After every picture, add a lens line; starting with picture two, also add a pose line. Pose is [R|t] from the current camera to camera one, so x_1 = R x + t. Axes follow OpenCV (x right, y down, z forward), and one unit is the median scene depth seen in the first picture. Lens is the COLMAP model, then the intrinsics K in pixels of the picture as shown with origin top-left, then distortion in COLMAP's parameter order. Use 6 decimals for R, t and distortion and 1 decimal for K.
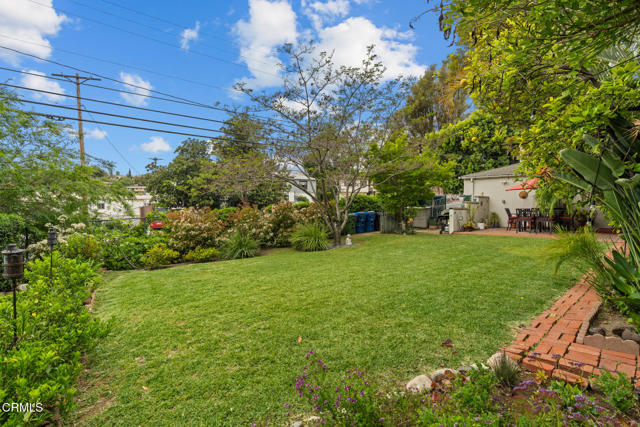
lens RADIAL K [[301.0, 0, 320.0], [0, 301.0, 213.5], [0, 0, 1]] dist [-0.000706, 0.000186]
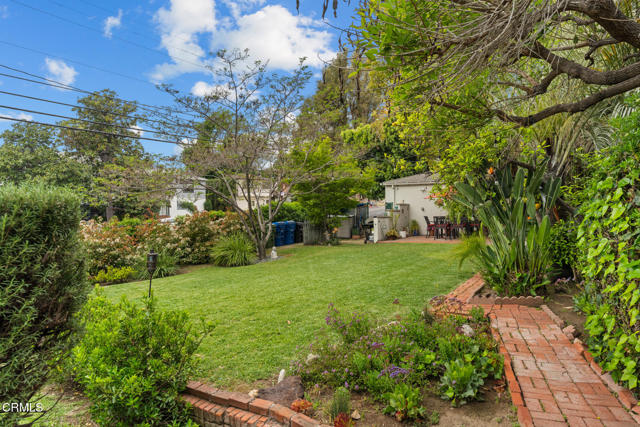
lens RADIAL K [[391.3, 0, 320.0], [0, 391.3, 213.5], [0, 0, 1]] dist [0.001590, 0.000295]
pose [[0.957706, -0.009583, 0.287589, -0.096691], [0.016507, 0.999629, -0.021661, -0.003163], [-0.287275, 0.025492, 0.957509, -0.156737]]
